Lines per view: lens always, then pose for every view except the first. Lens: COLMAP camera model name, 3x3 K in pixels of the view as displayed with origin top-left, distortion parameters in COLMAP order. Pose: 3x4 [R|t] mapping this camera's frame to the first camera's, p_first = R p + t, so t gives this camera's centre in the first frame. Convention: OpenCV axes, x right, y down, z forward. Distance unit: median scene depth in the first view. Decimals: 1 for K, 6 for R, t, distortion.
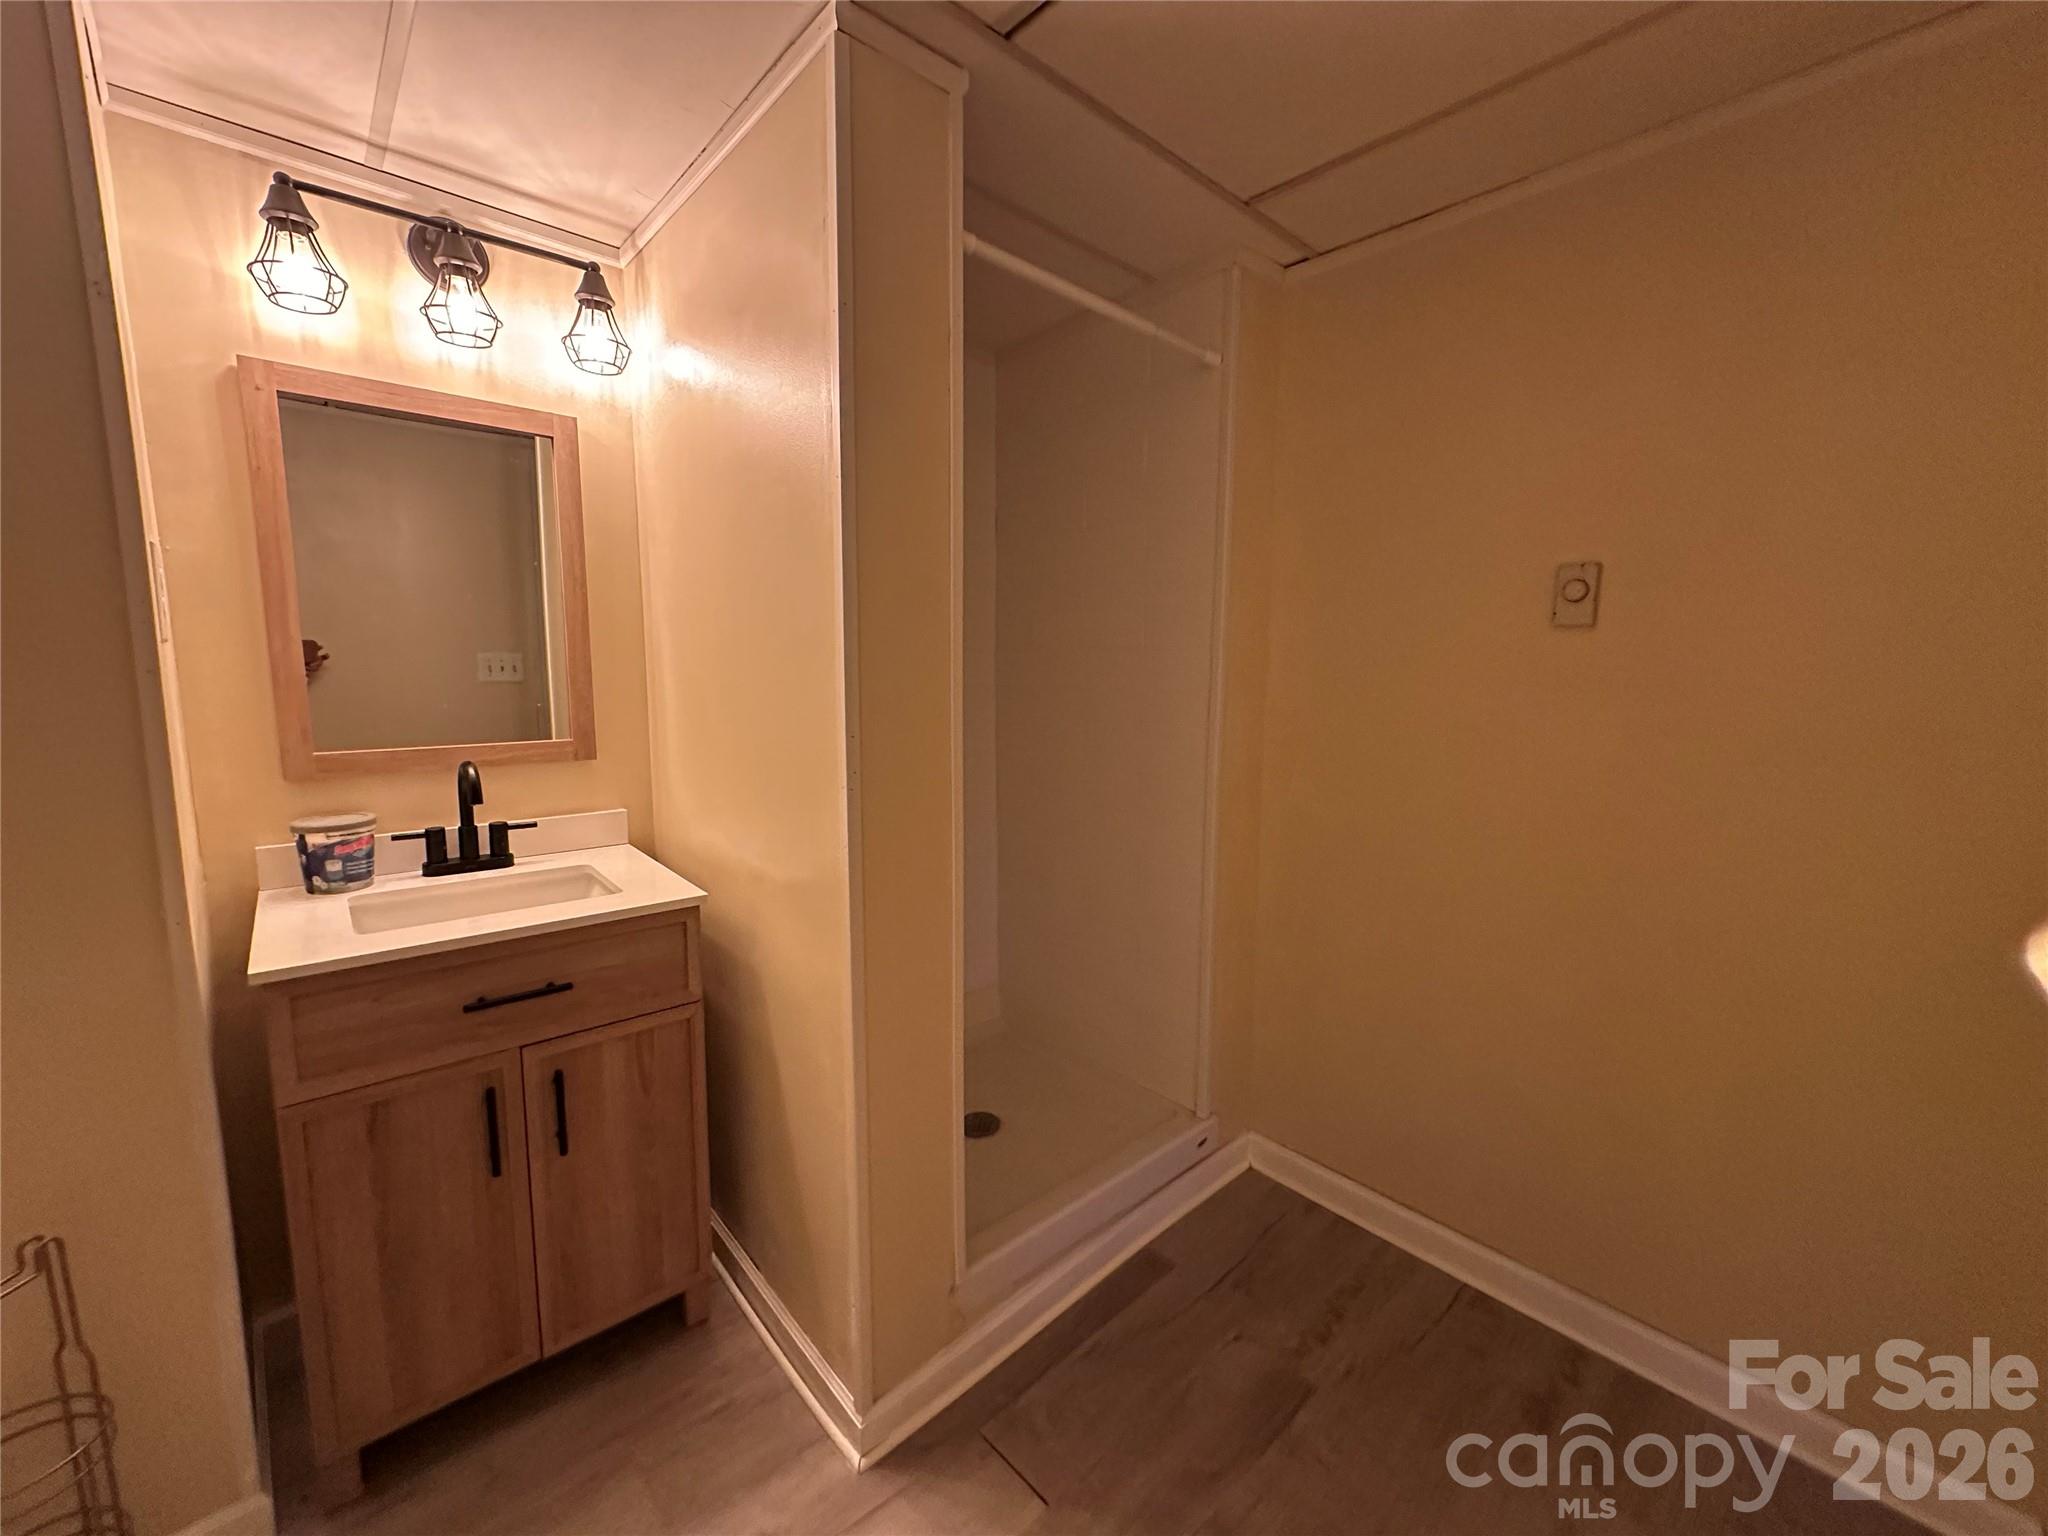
lens RADIAL K [[813.6, 0, 1024.0], [0, 813.6, 768.0], [0, 0, 1]] dist [-0.002810, -0.000237]
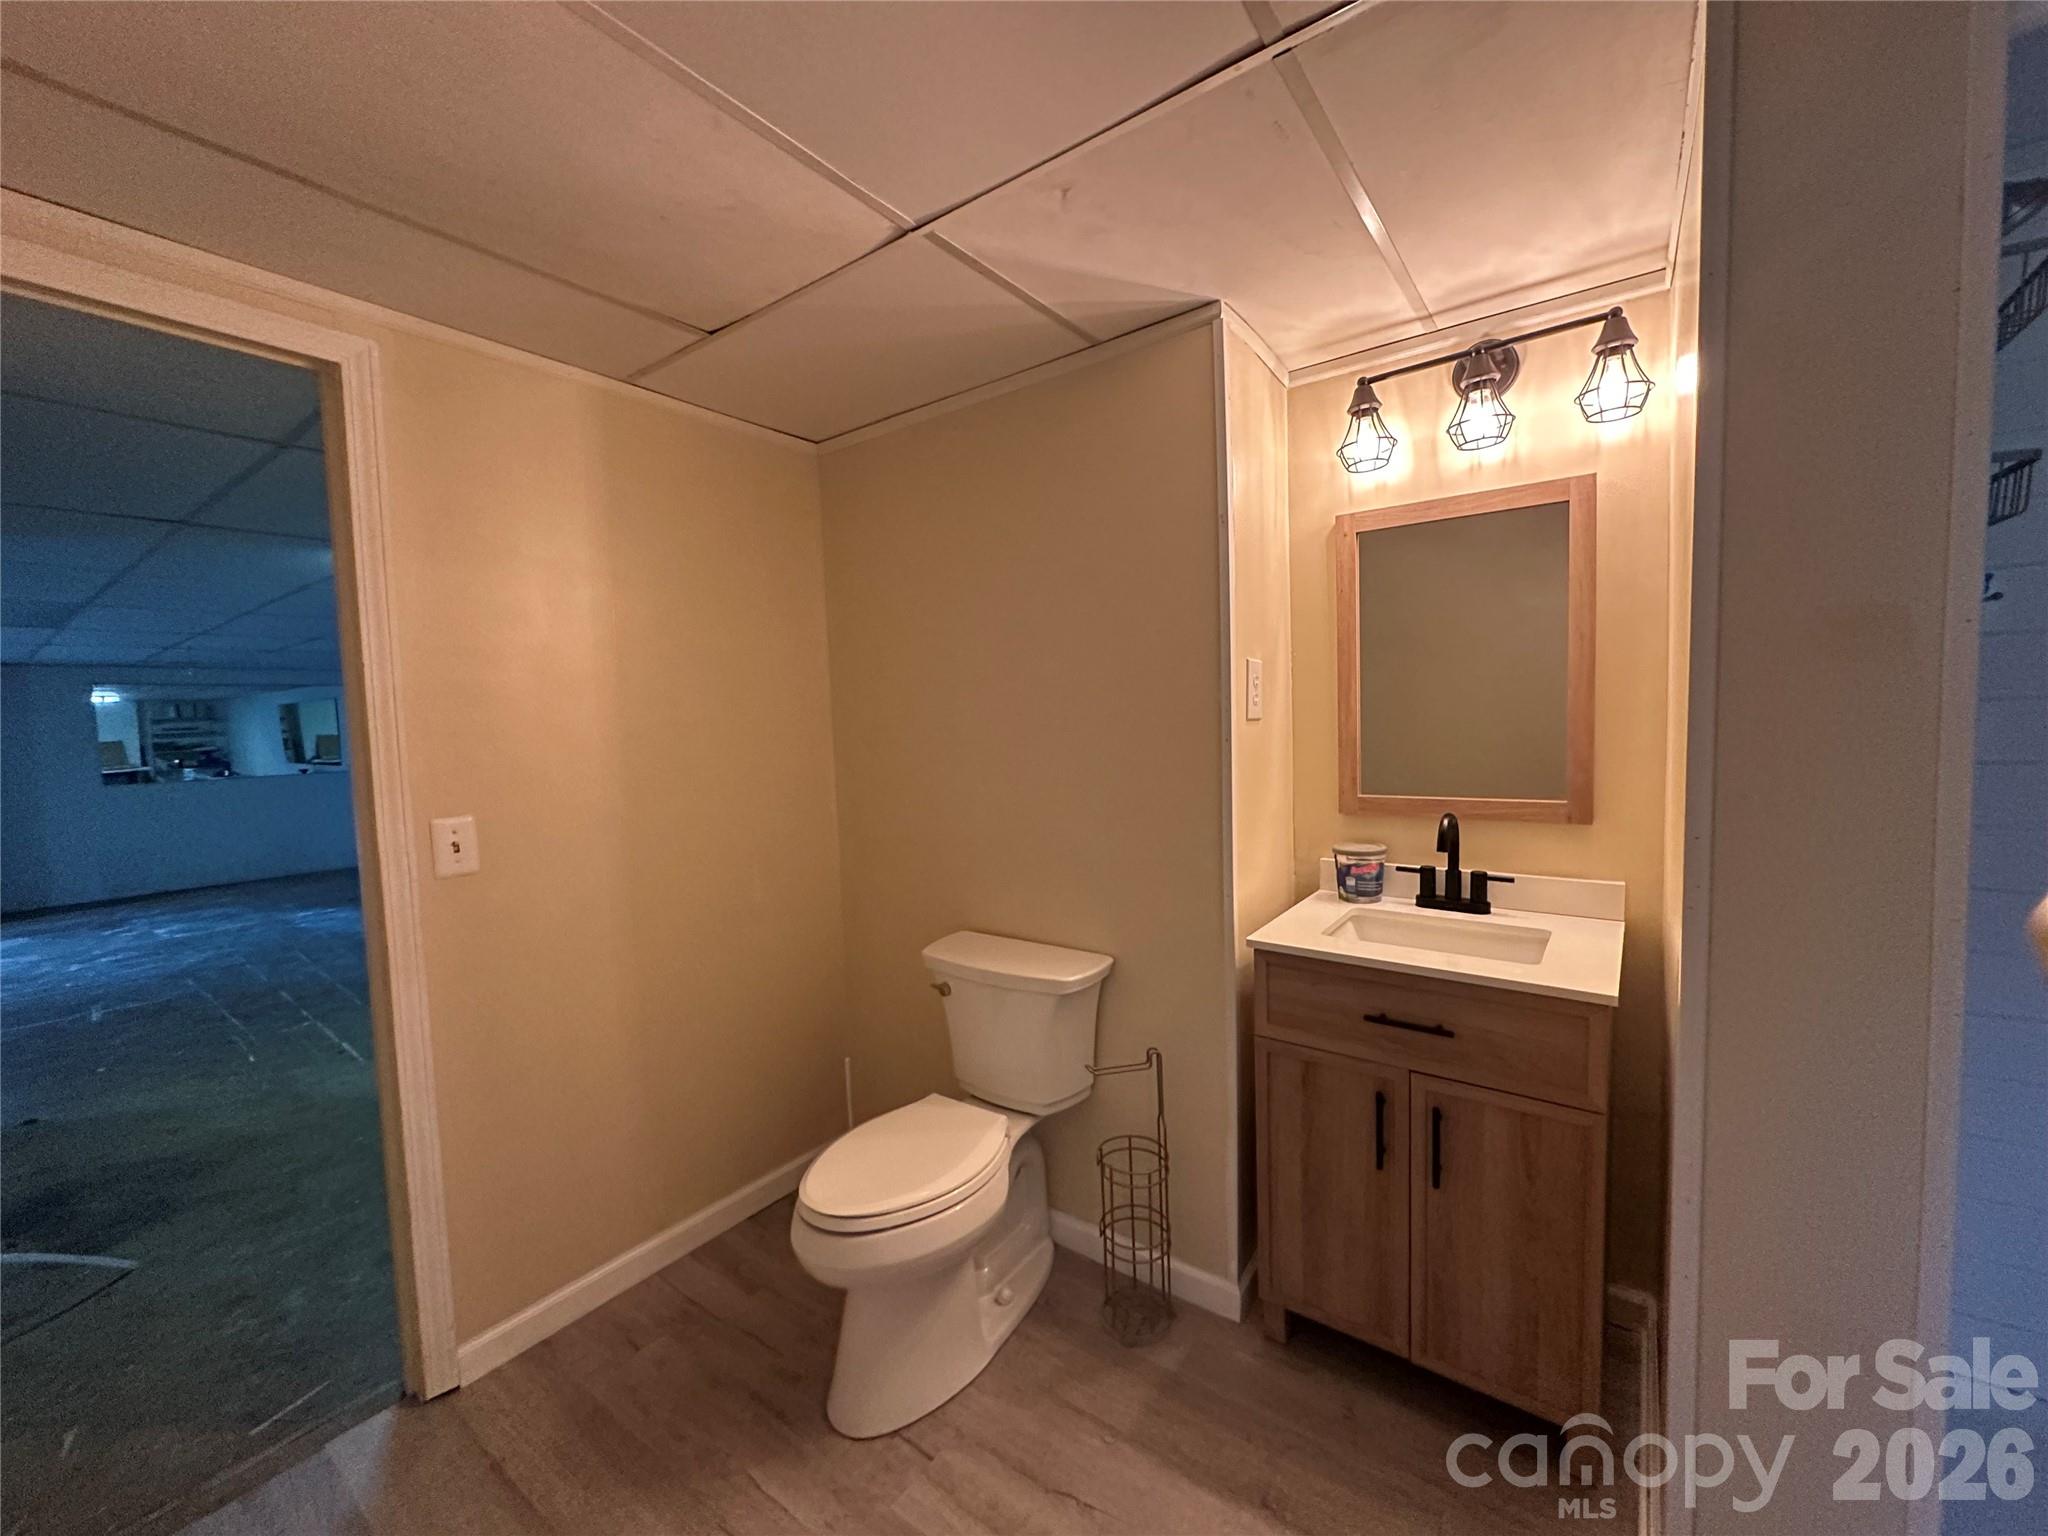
lens RADIAL K [[813.6, 0, 1024.0], [0, 813.6, 768.0], [0, 0, 1]] dist [-0.002810, -0.000237]
pose [[0.190074, 0.051637, -0.980411, 0.341536], [-0.092335, 0.995130, 0.034511, -0.060351], [0.977418, 0.083967, 0.193916, 0.206686]]
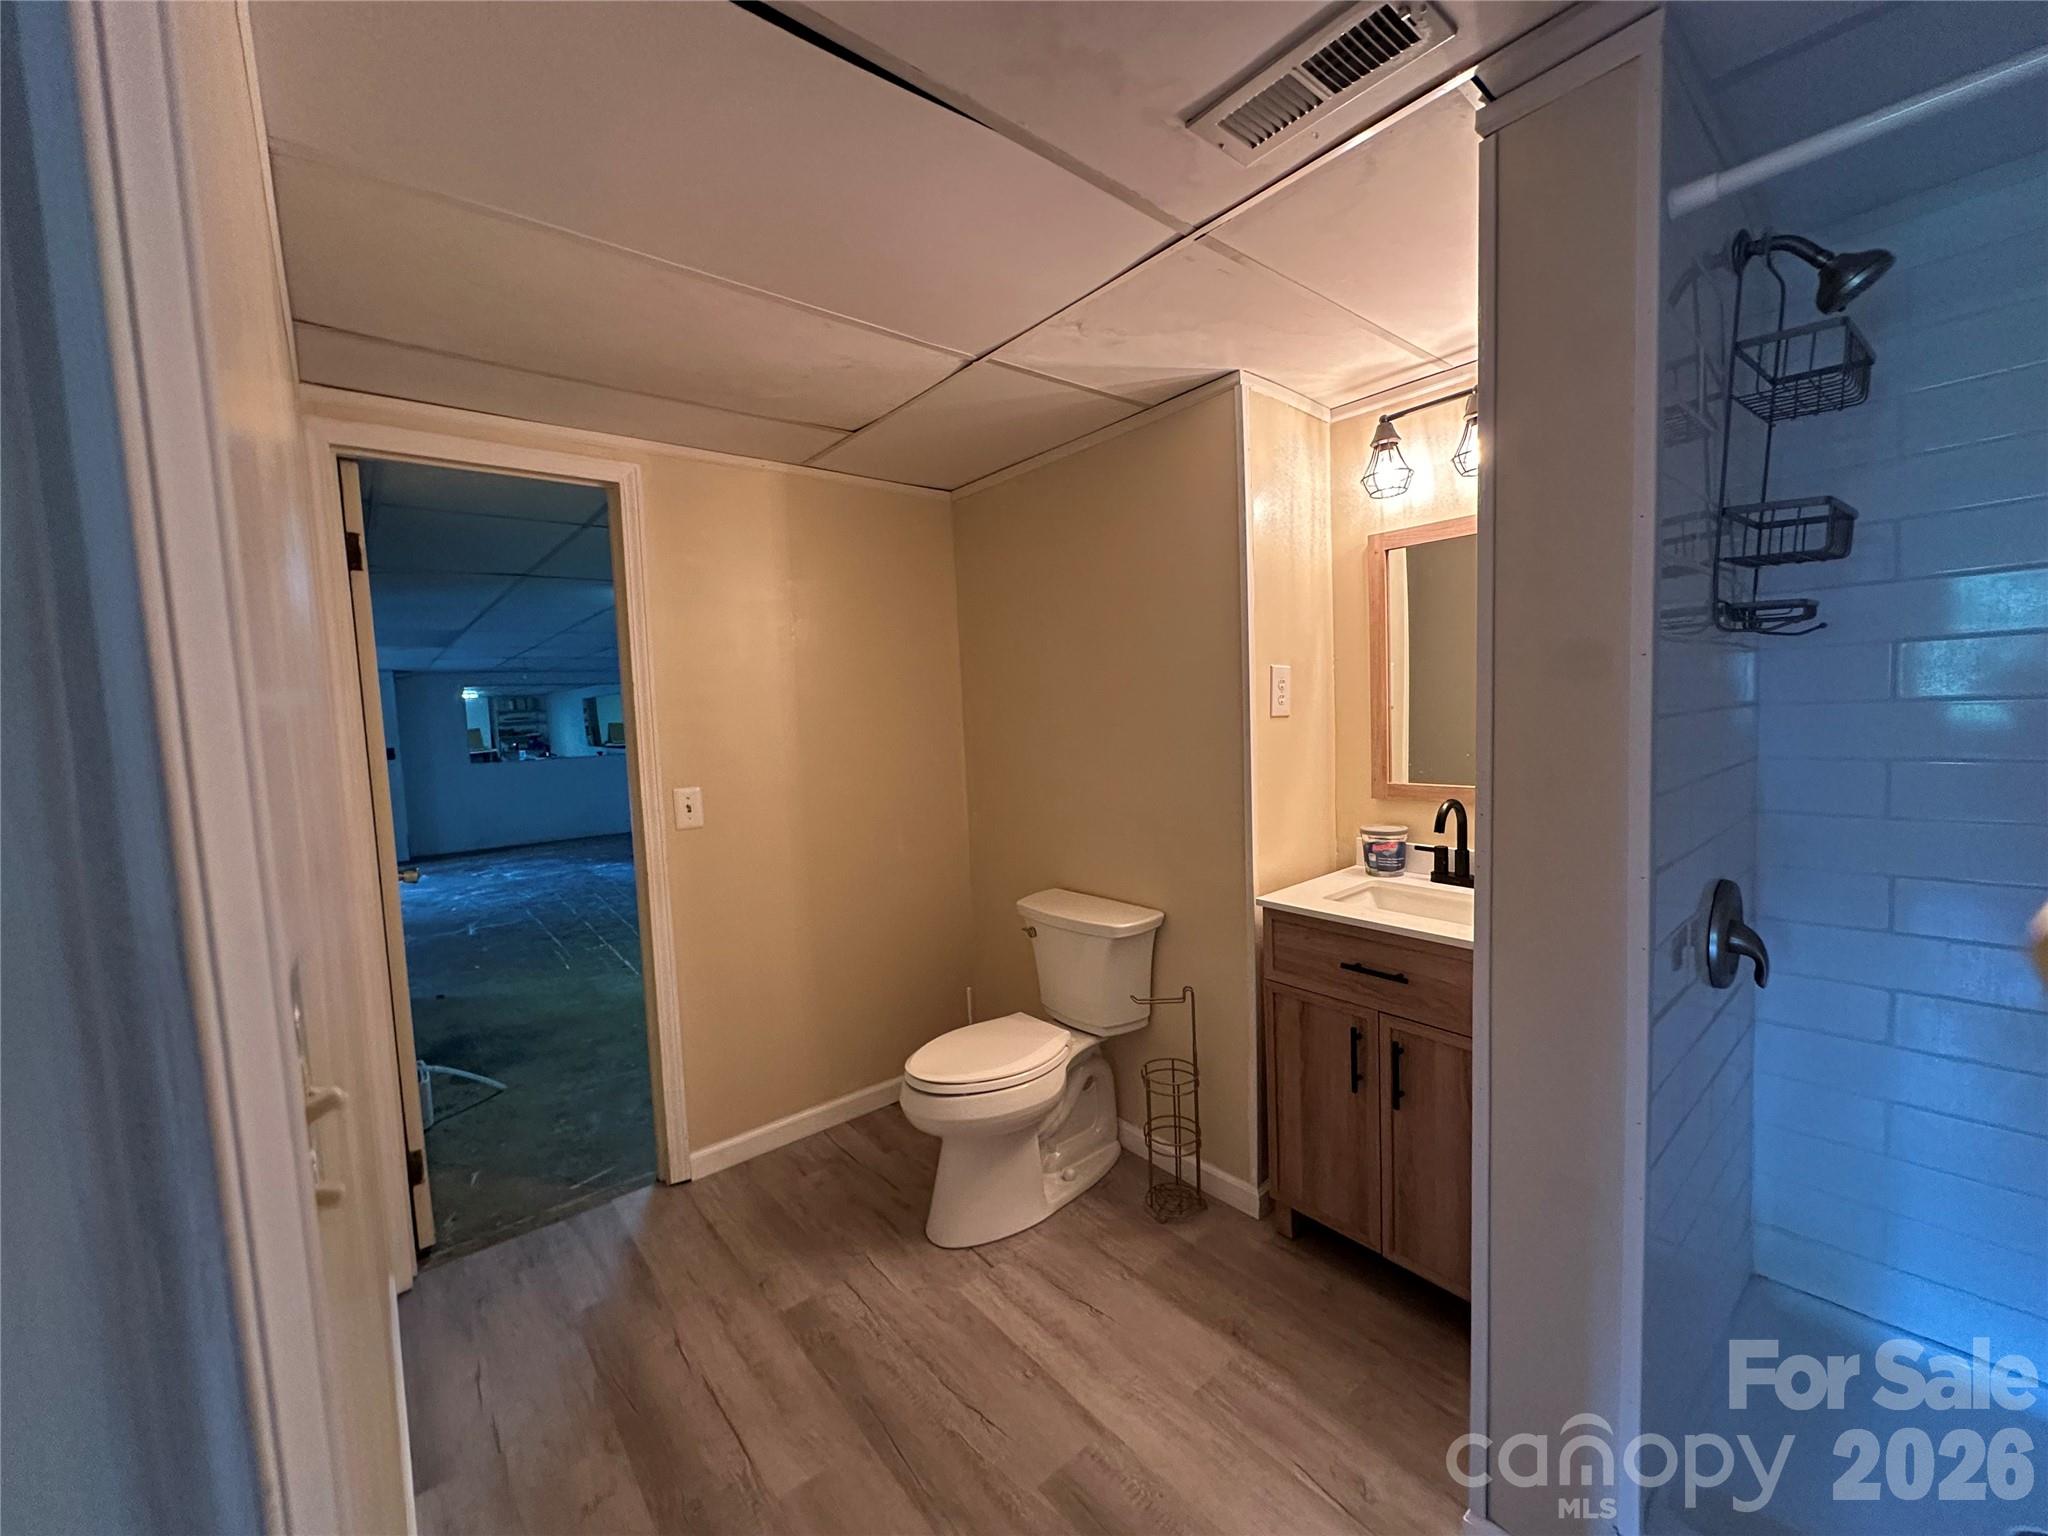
lens RADIAL K [[813.6, 0, 1024.0], [0, 813.6, 768.0], [0, 0, 1]] dist [-0.002810, -0.000237]
pose [[-0.053963, 0.069721, -0.996106, 0.687919], [-0.088051, 0.993341, 0.074298, -0.101003], [0.994653, 0.091717, -0.047465, 0.410872]]
